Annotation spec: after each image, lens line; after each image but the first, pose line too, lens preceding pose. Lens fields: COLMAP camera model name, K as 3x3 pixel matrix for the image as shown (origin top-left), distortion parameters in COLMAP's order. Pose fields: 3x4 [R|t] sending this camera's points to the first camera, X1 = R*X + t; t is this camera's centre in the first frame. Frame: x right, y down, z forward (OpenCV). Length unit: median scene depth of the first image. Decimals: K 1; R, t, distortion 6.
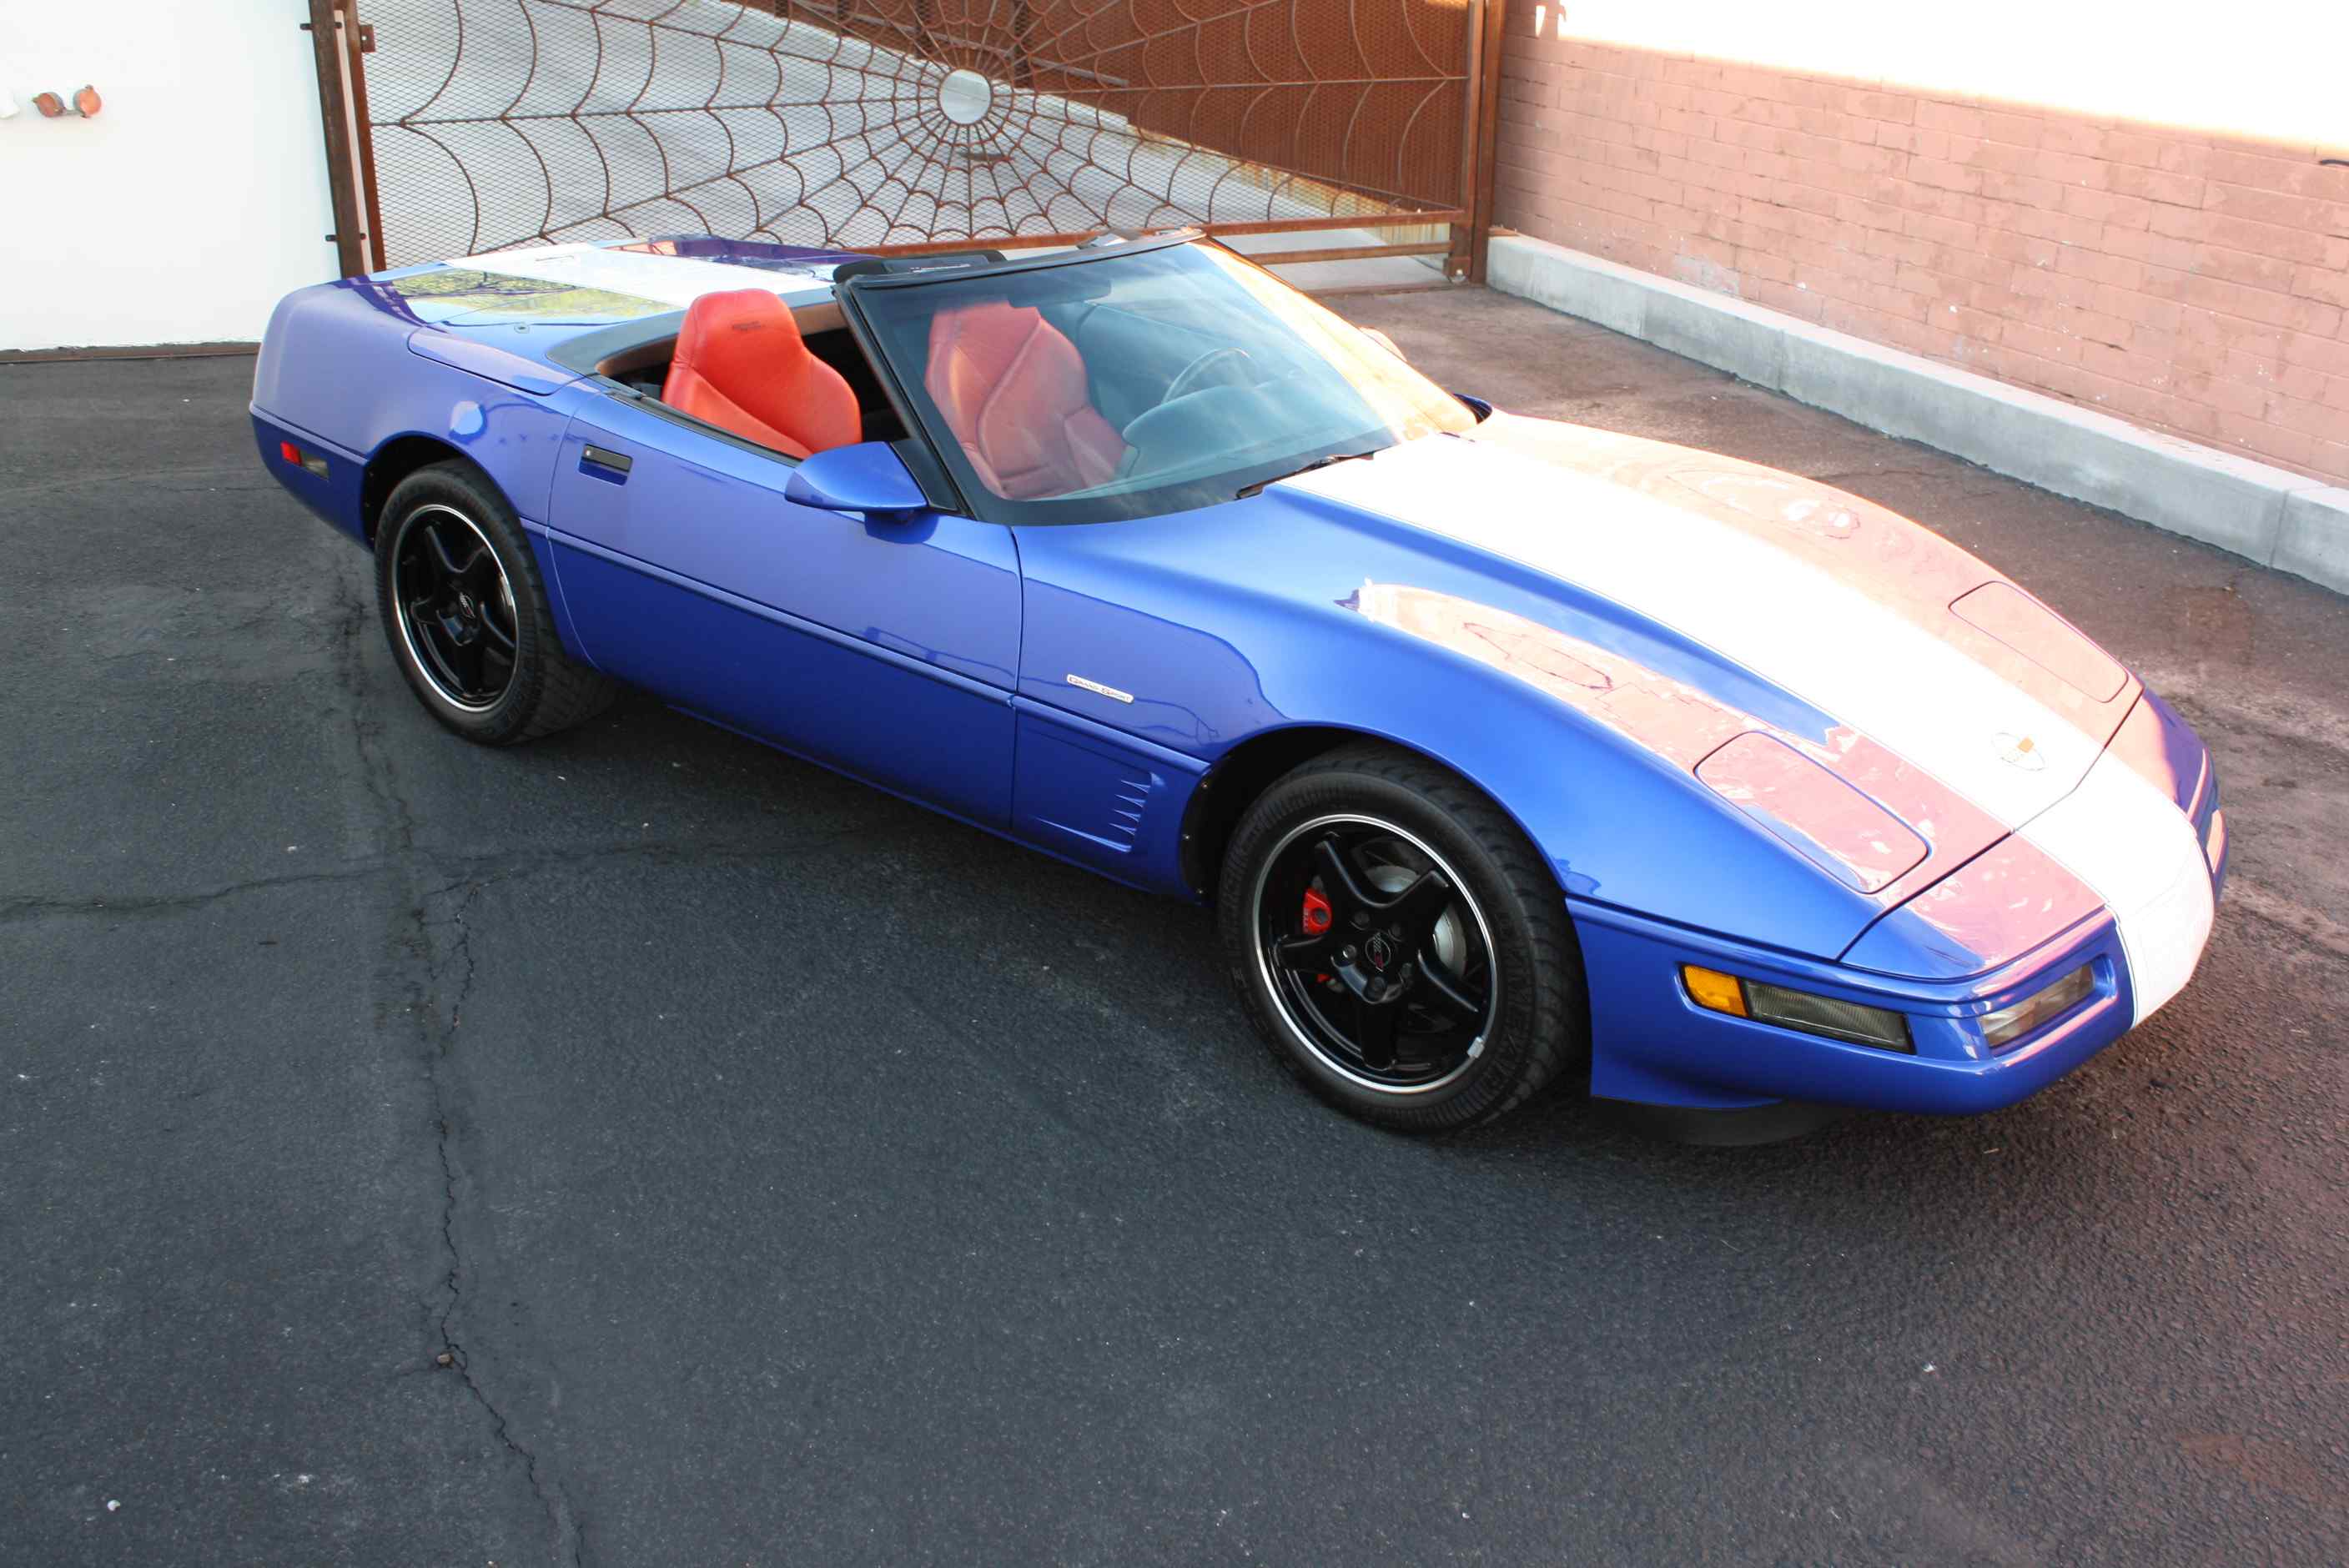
lens RADIAL K [[2239.5, 0, 1185.4], [0, 2239.5, 771.3], [0, 0, 1]] dist [-0.147719, 0.147806]
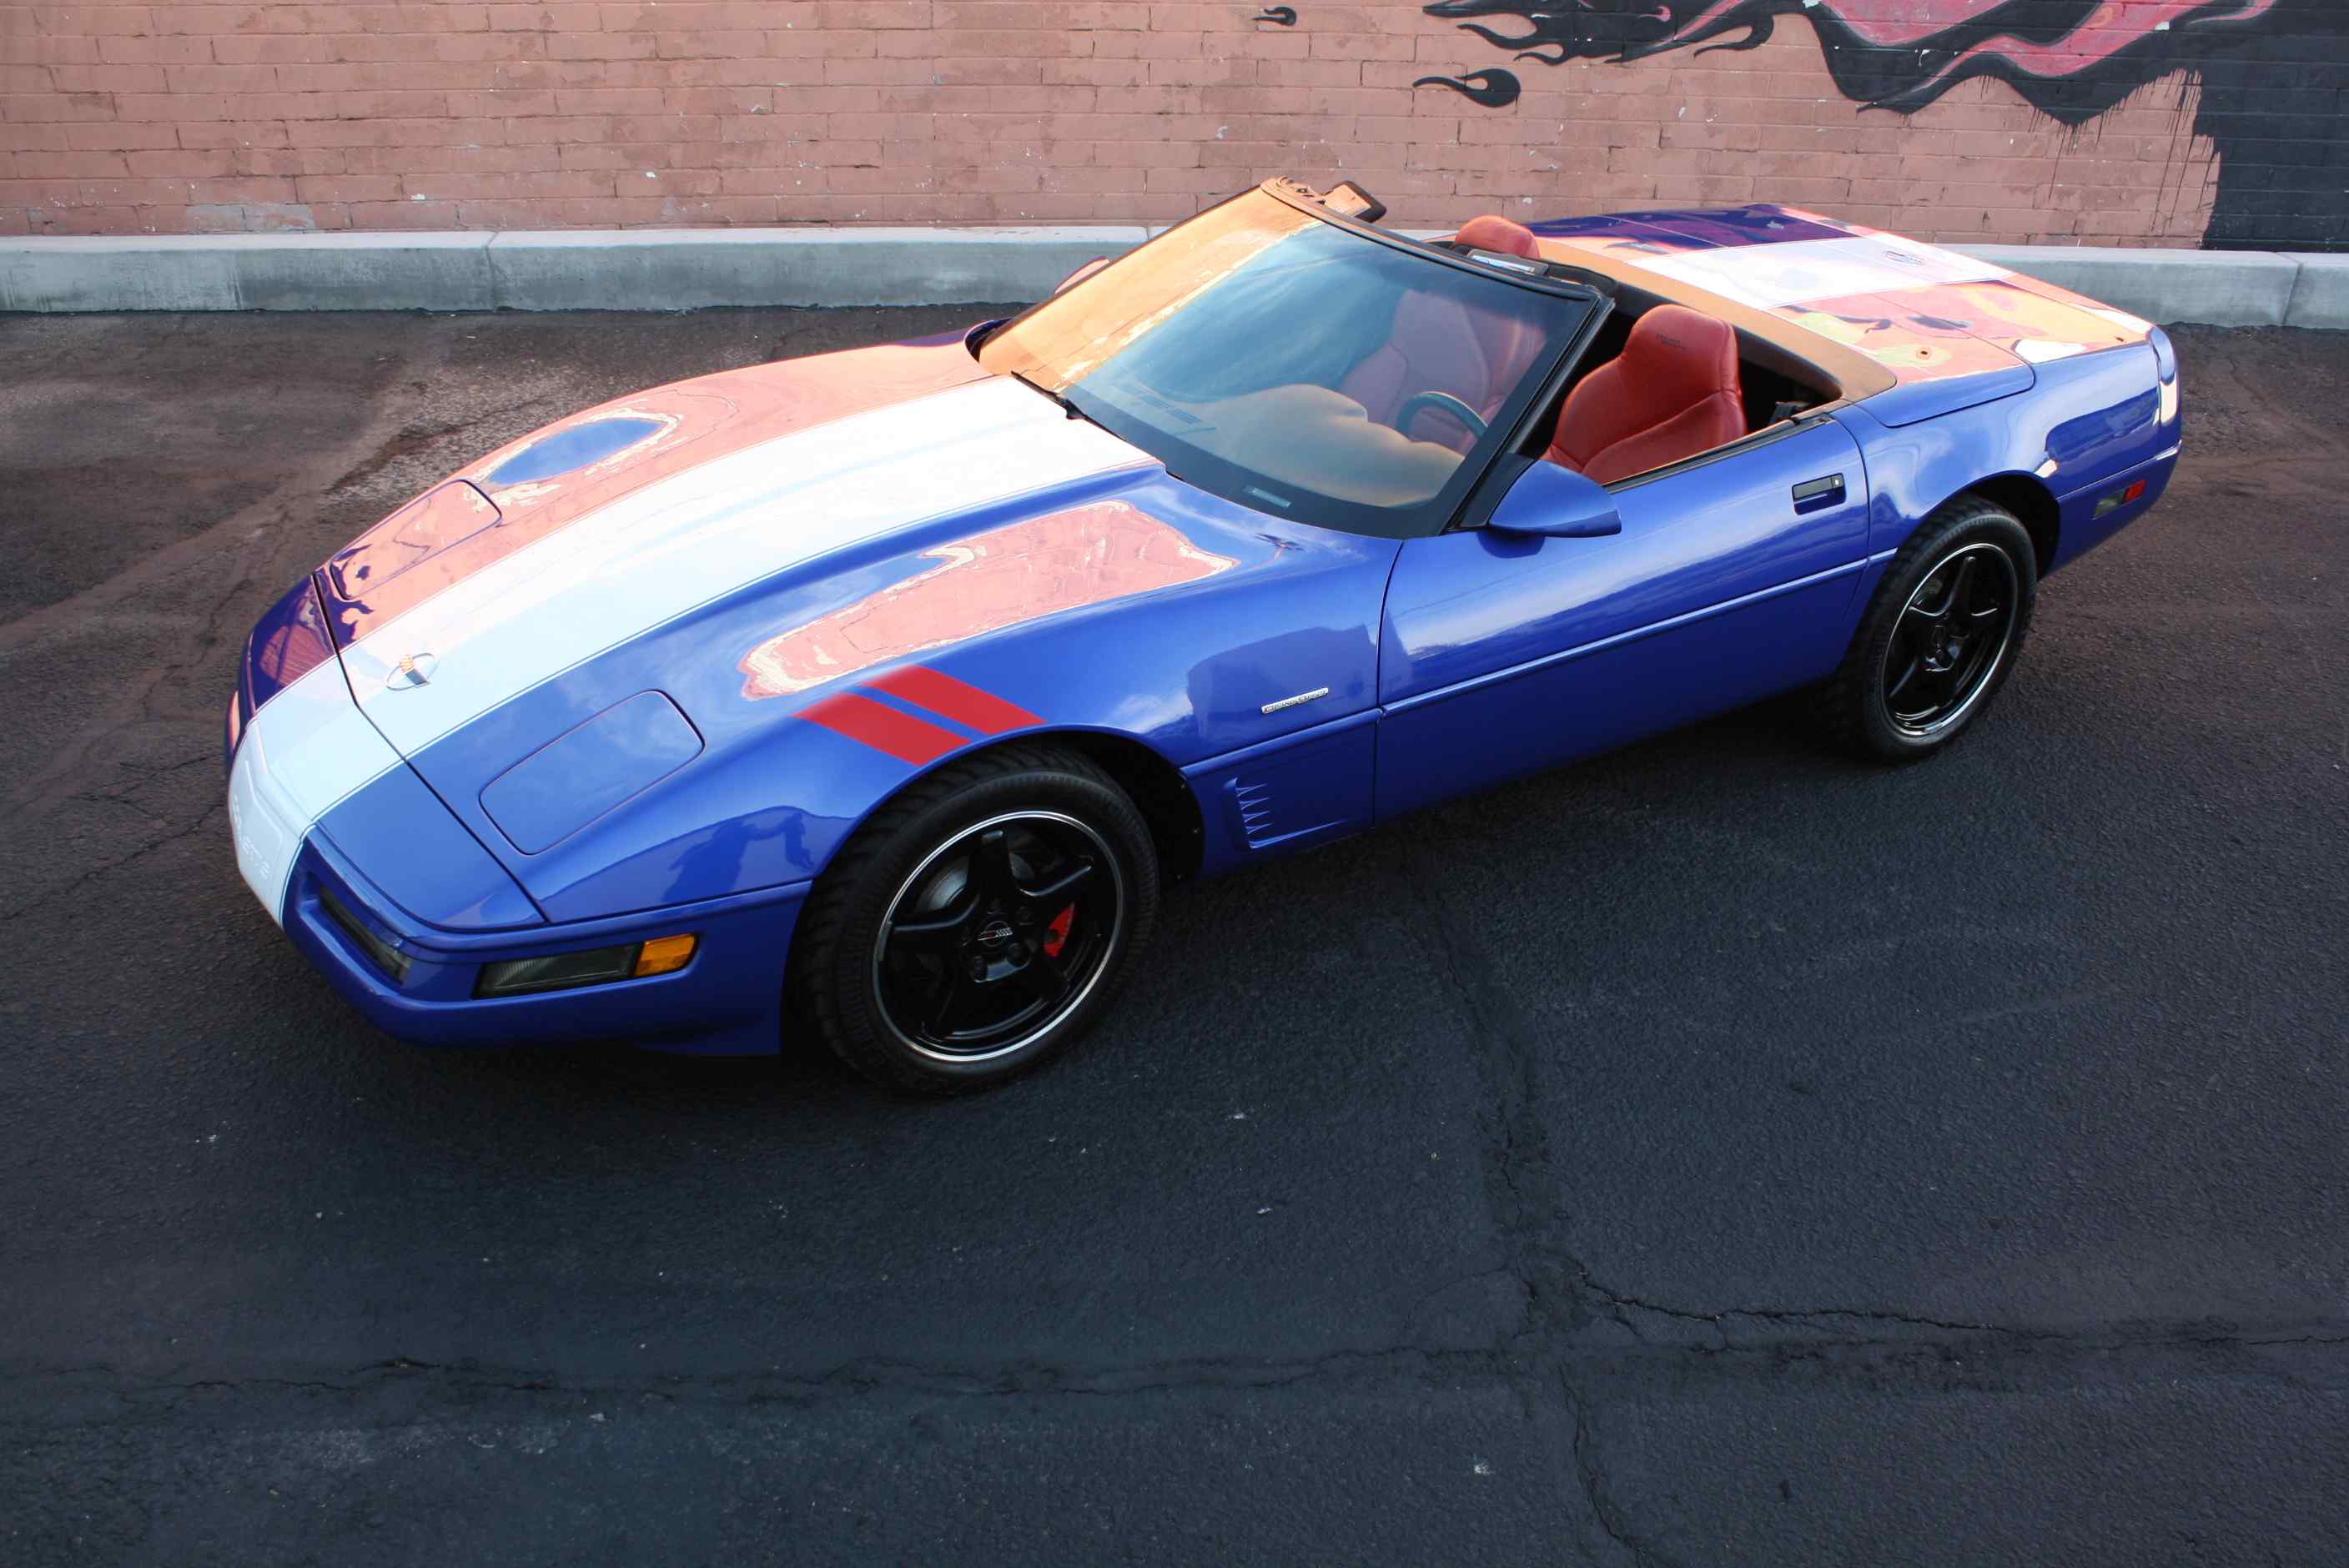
lens RADIAL K [[2051.1, 0, 1187.4], [0, 2051.1, 796.4], [0, 0, 1]] dist [-0.164638, 0.154798]
pose [[0.324582, -0.481420, 0.814175, -0.519144], [0.344767, 0.861778, 0.372121, -0.251530], [-0.880785, 0.159917, 0.445696, 0.472510]]
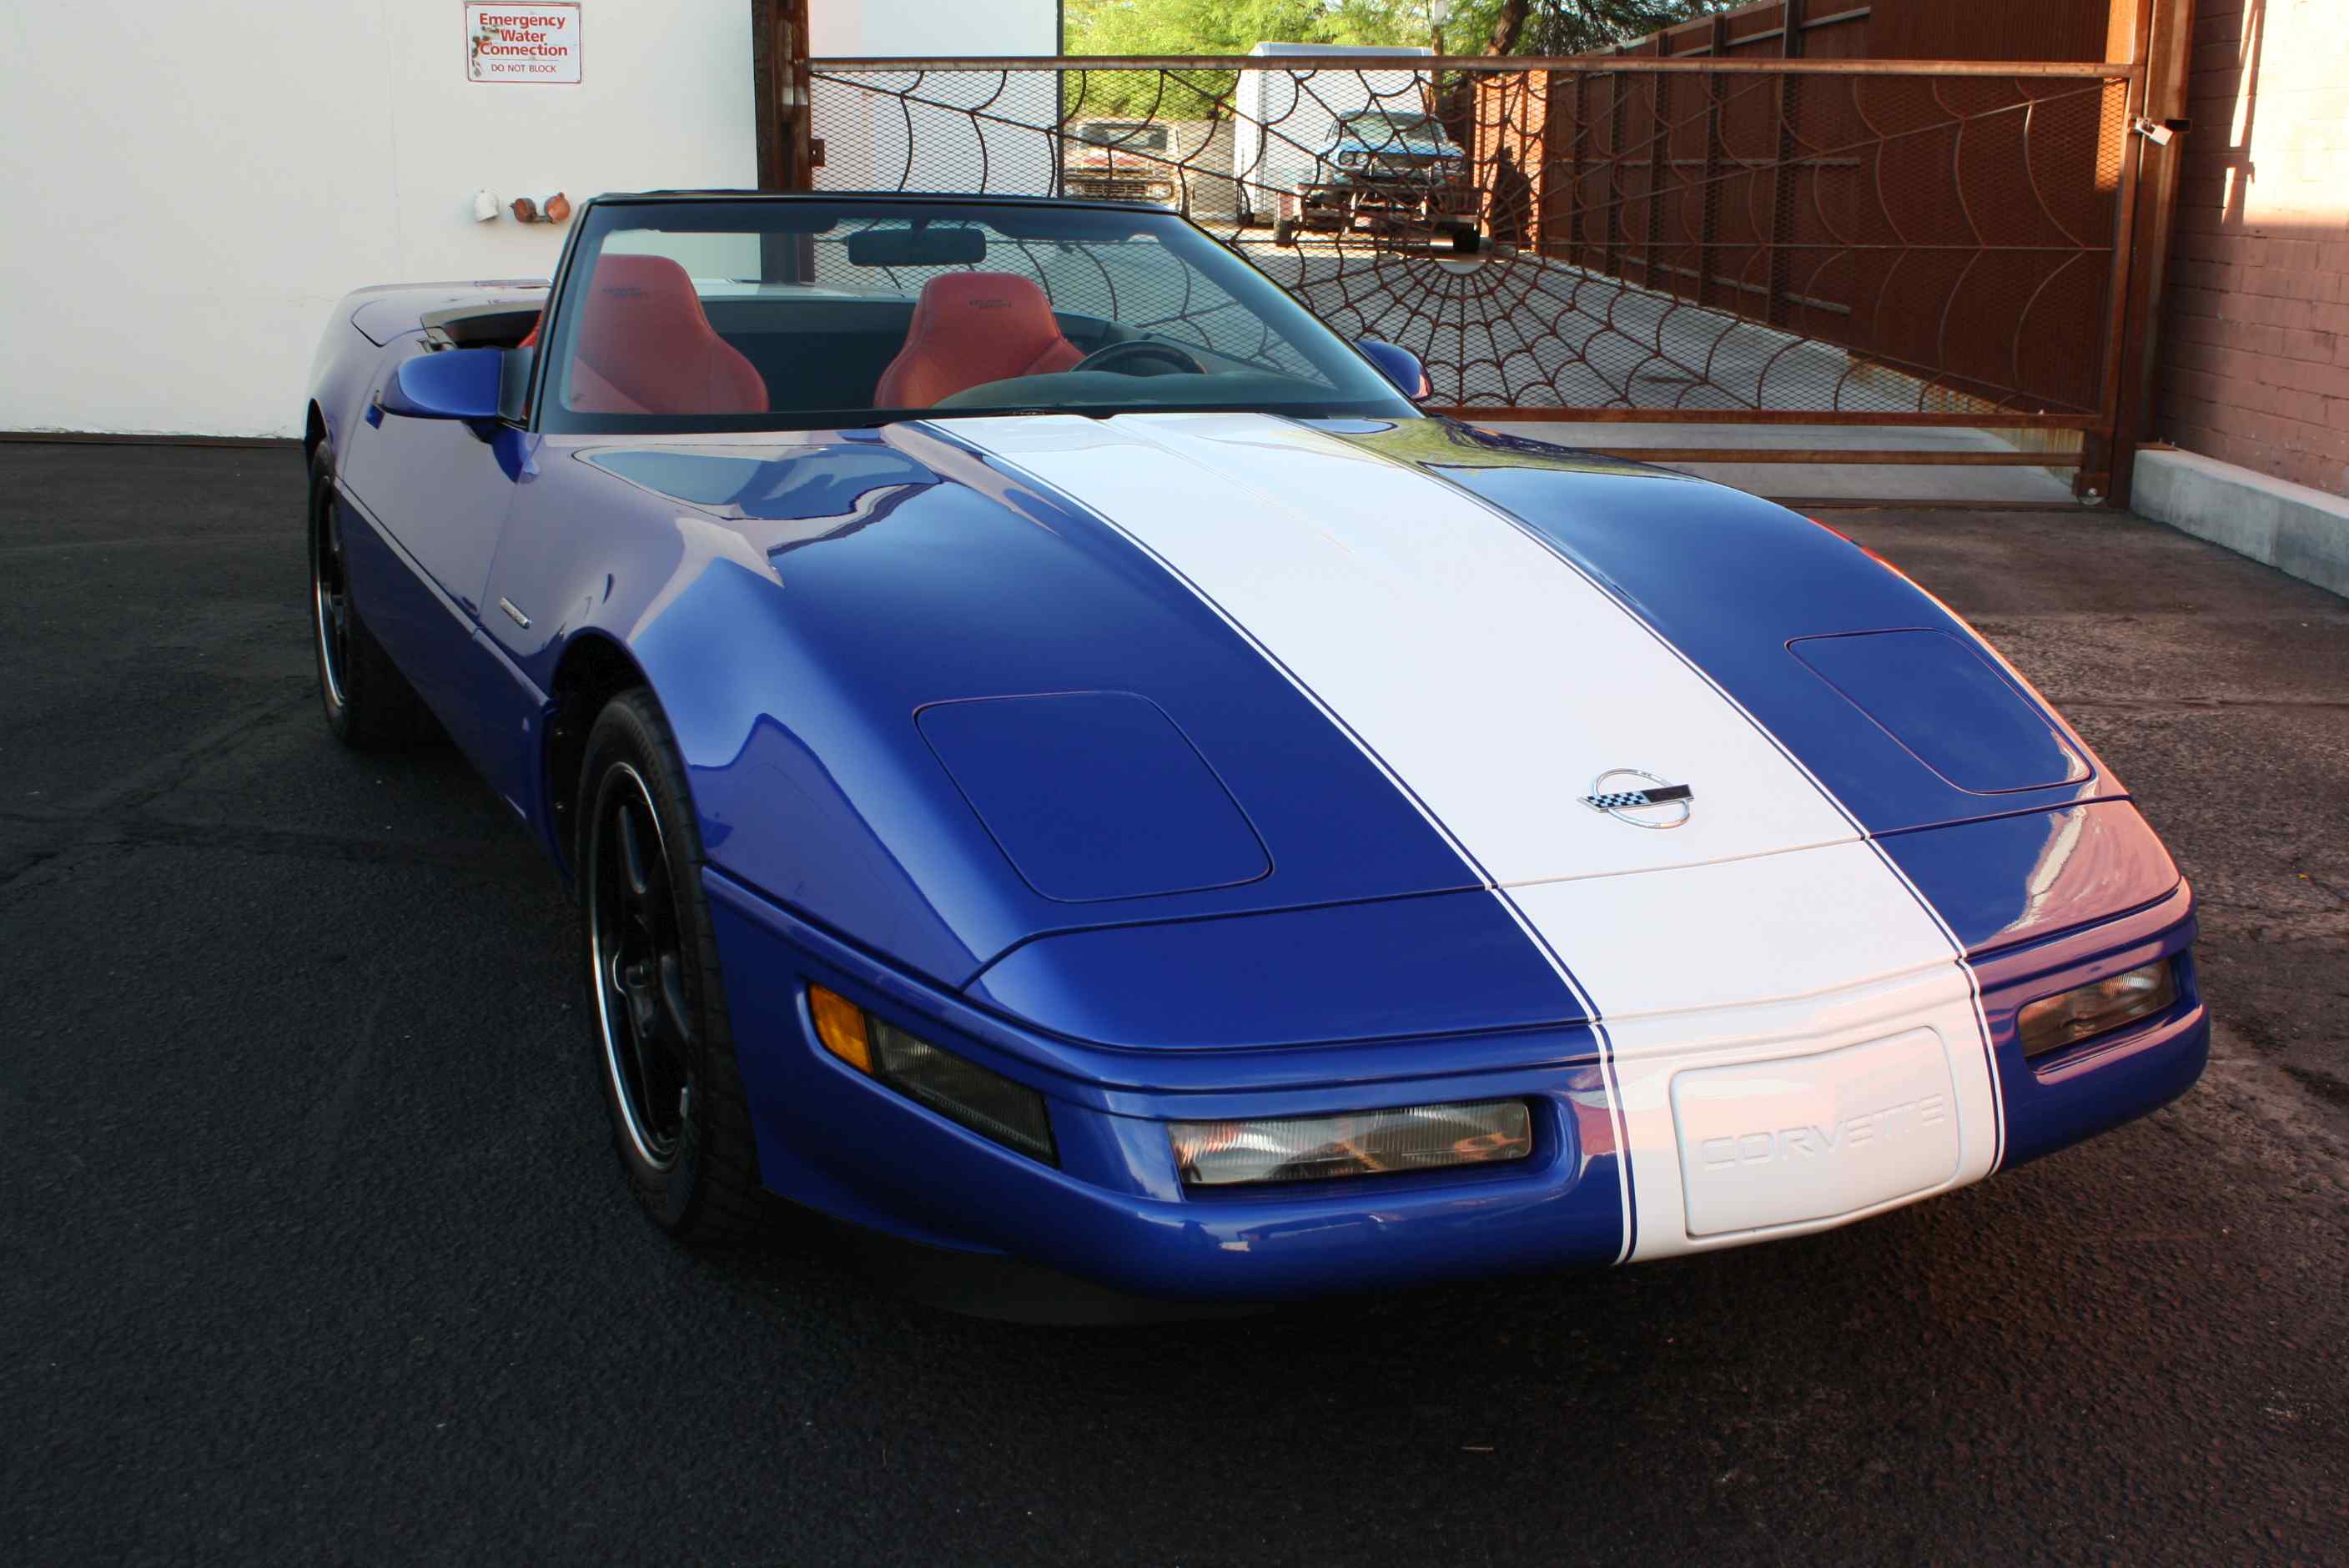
lens RADIAL K [[2396.3, 0, 1194.4], [0, 2396.3, 786.3], [0, 0, 1]] dist [-0.135215, 0.156582]
pose [[0.906533, 0.098455, -0.410494, 0.272968], [-0.159343, 0.980293, -0.116774, 0.042701], [0.390907, 0.171269, 0.904355, 0.181582]]
